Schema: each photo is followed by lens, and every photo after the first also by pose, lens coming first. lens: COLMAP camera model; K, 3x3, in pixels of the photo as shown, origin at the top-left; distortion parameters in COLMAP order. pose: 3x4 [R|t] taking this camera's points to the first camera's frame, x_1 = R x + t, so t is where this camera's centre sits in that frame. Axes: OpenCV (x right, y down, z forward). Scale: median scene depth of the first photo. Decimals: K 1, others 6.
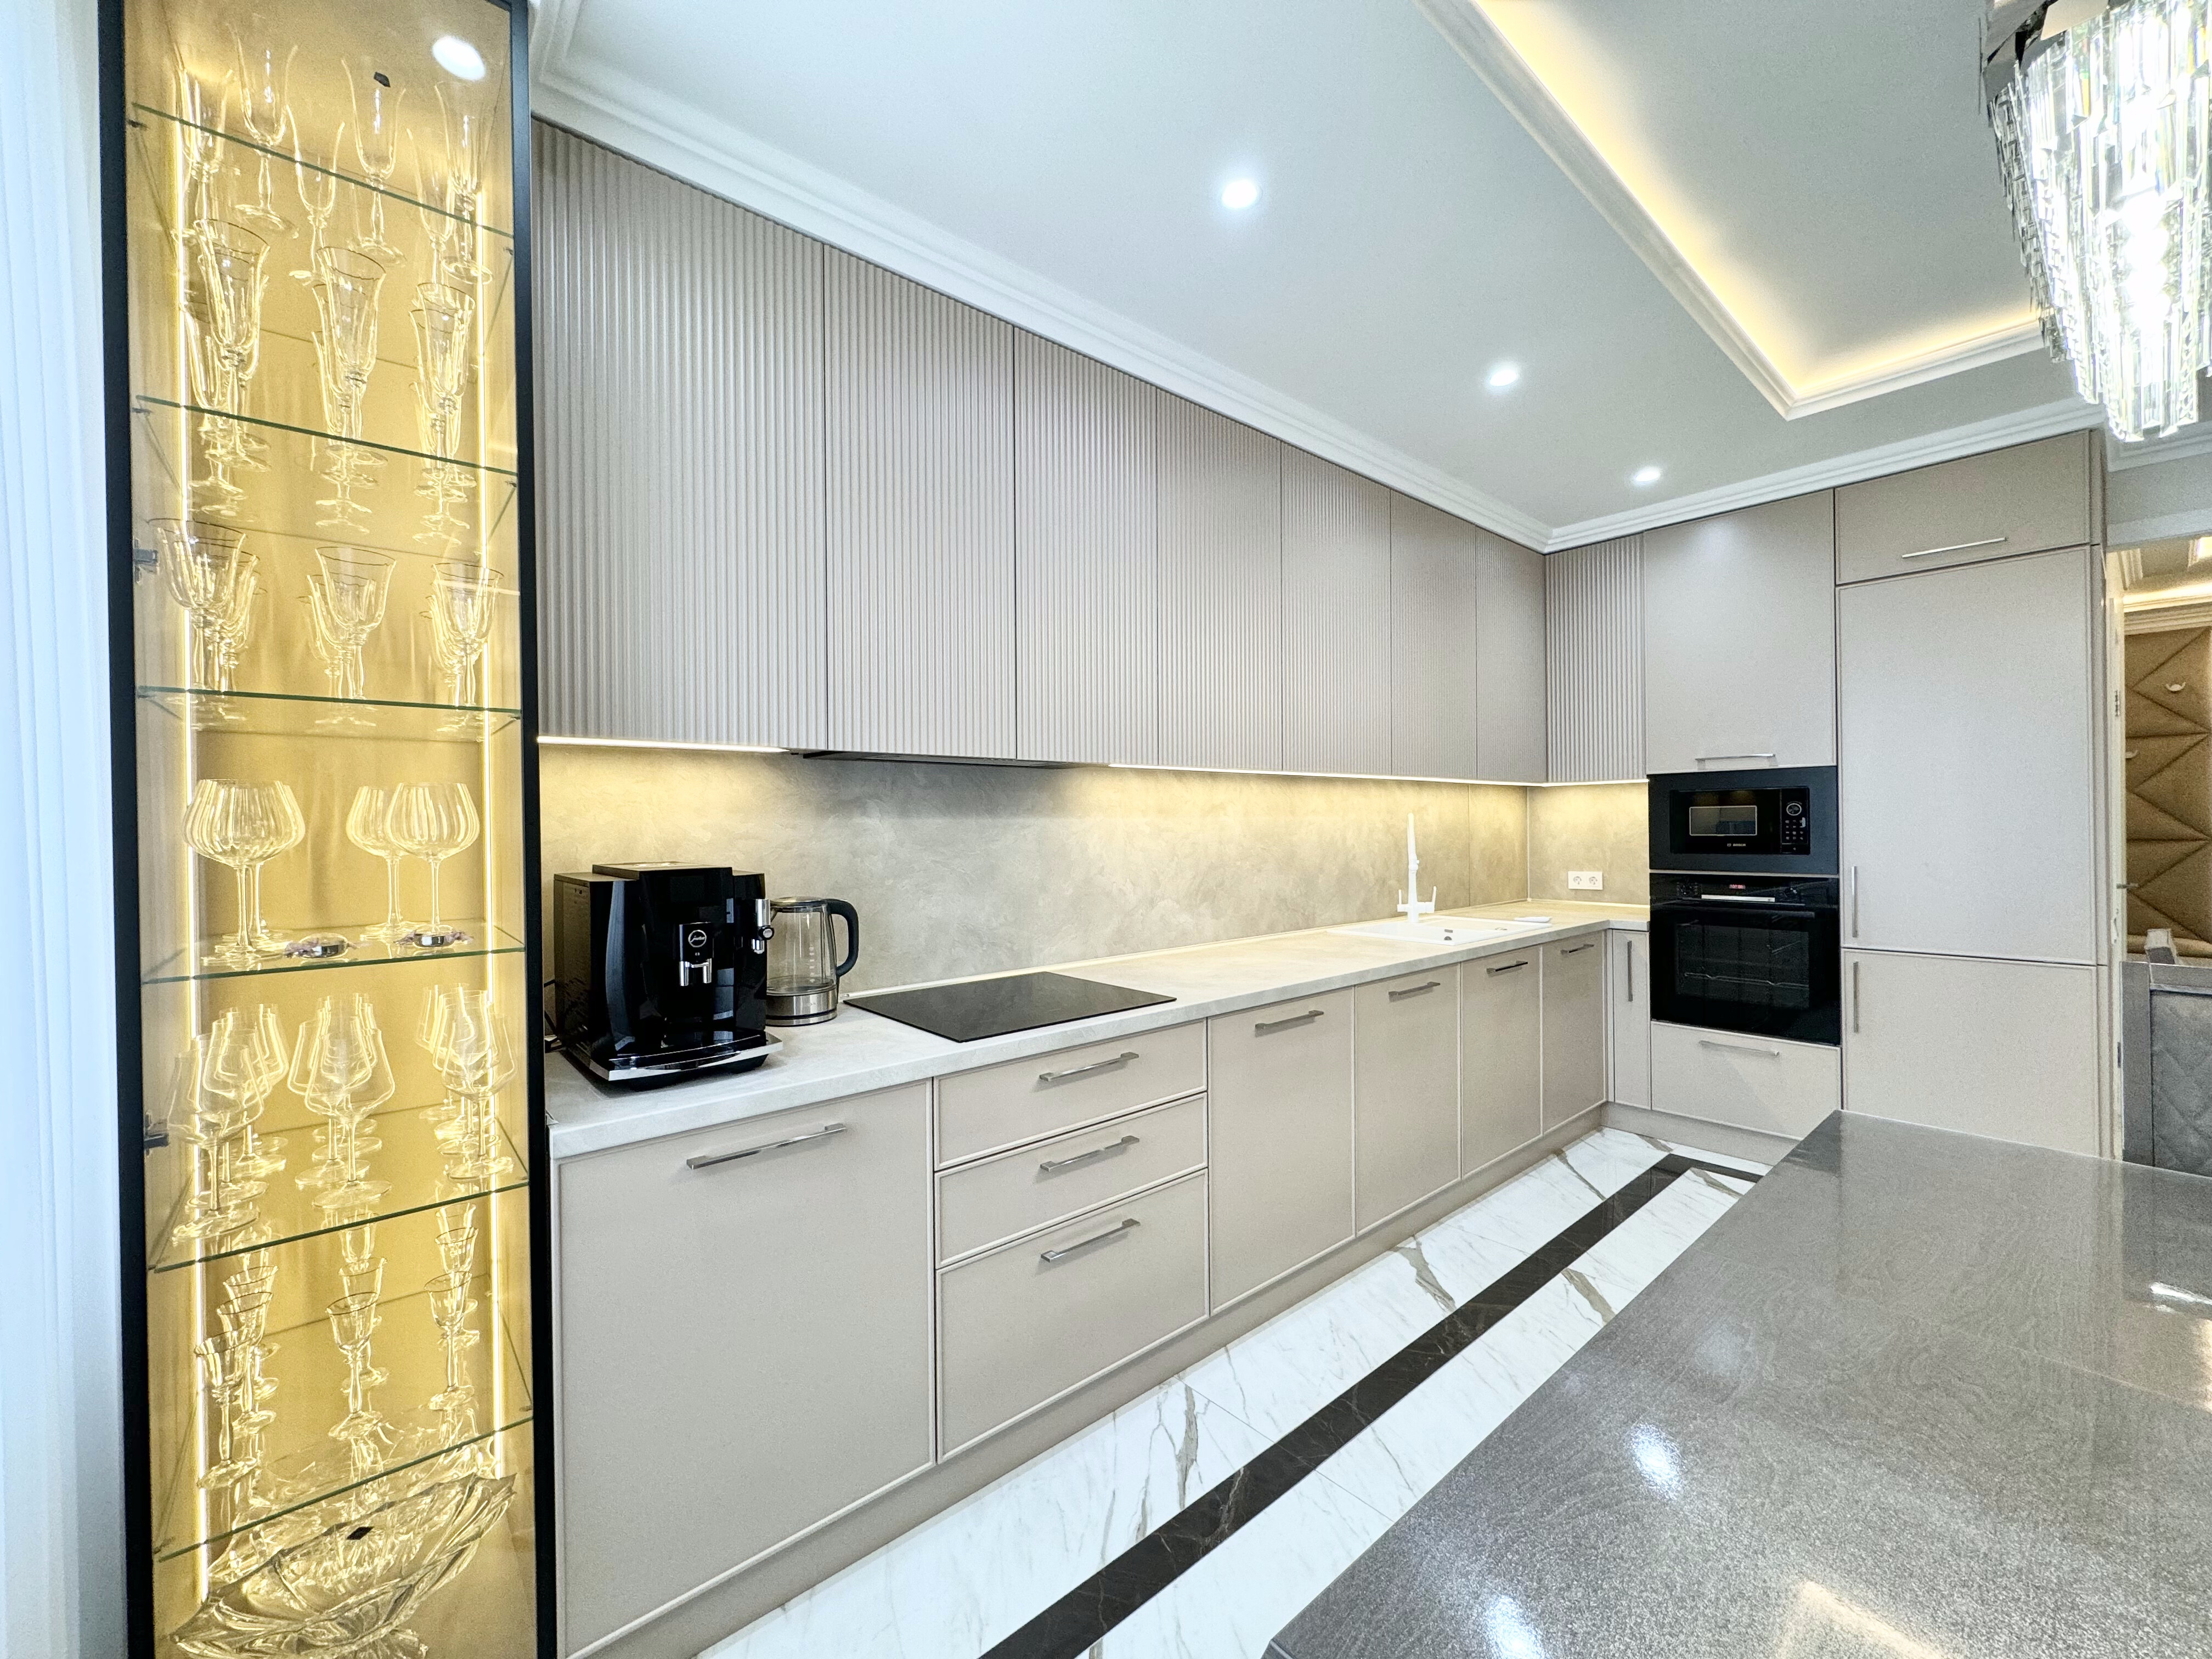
lens RADIAL K [[886.1, 0, 1098.9], [0, 886.1, 834.4], [0, 0, 1]] dist [0.000441, -0.000166]
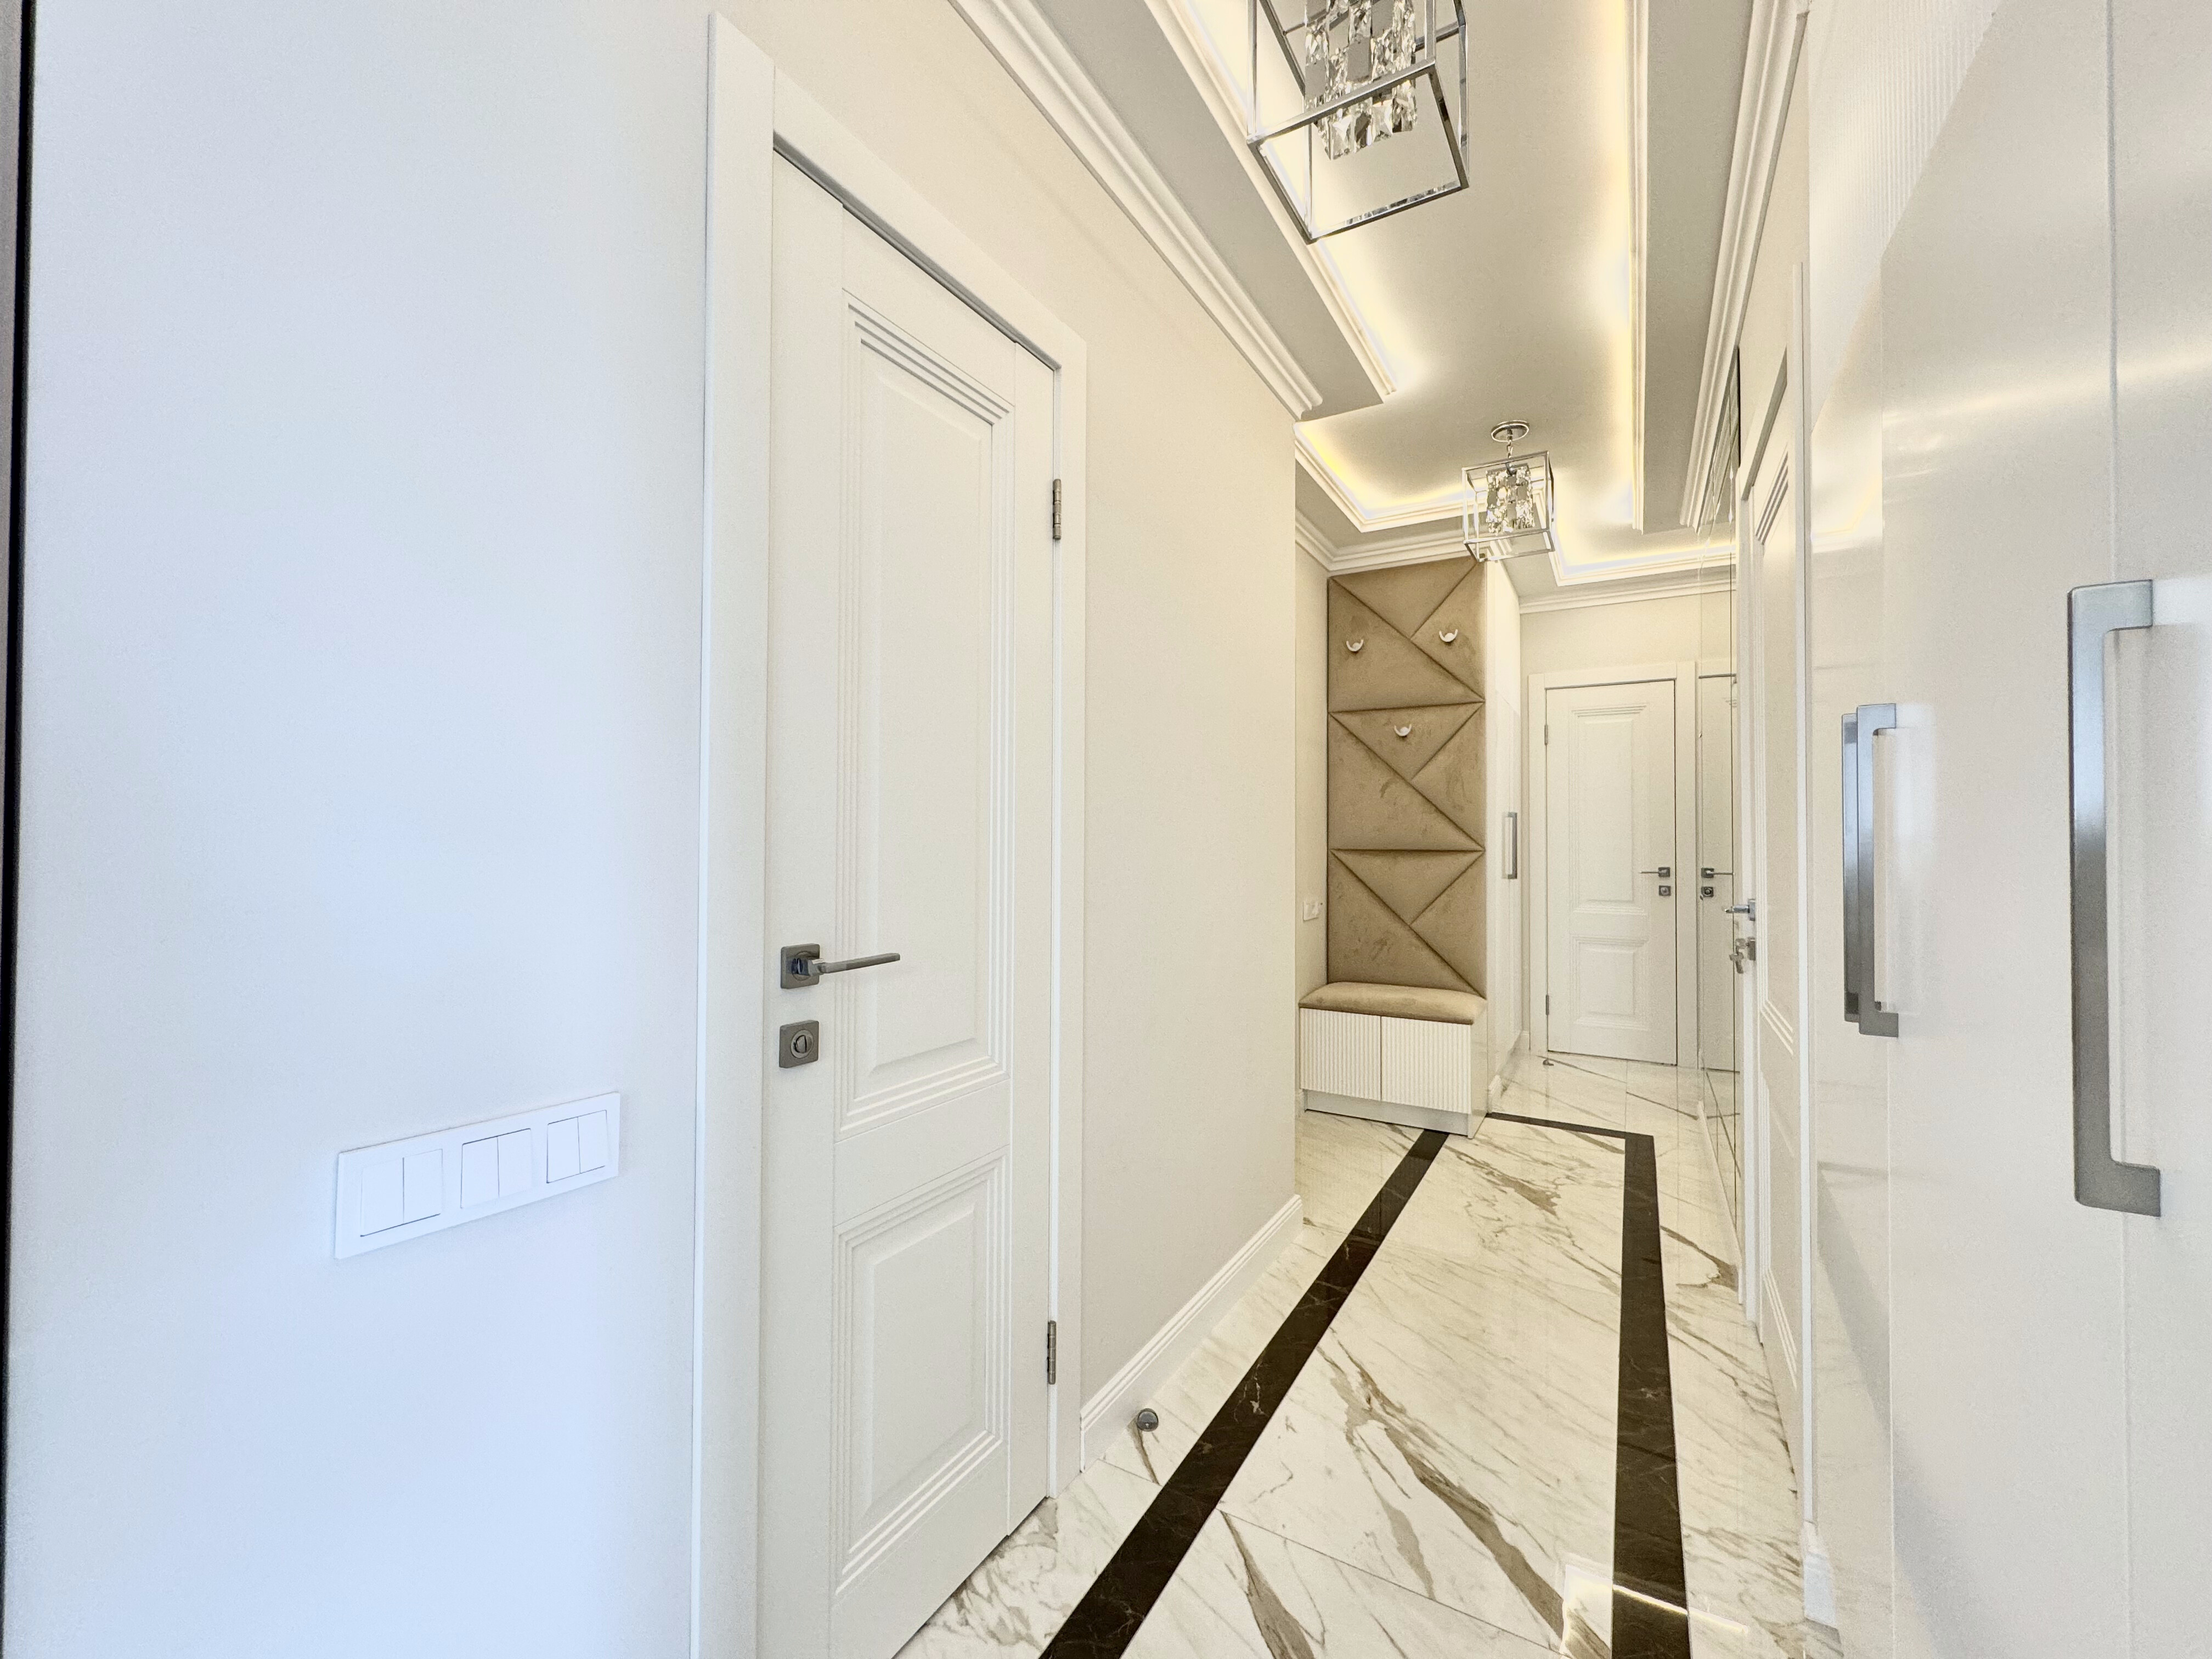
lens RADIAL K [[886.1, 0, 1097.8], [0, 886.1, 833.4], [0, 0, 1]] dist [0.000441, -0.000166]
pose [[0.950113, 0.020347, 0.311242, 1.475375], [-0.014612, 0.999678, -0.020746, 0.016208], [-0.311564, 0.015163, 0.950104, 0.845296]]
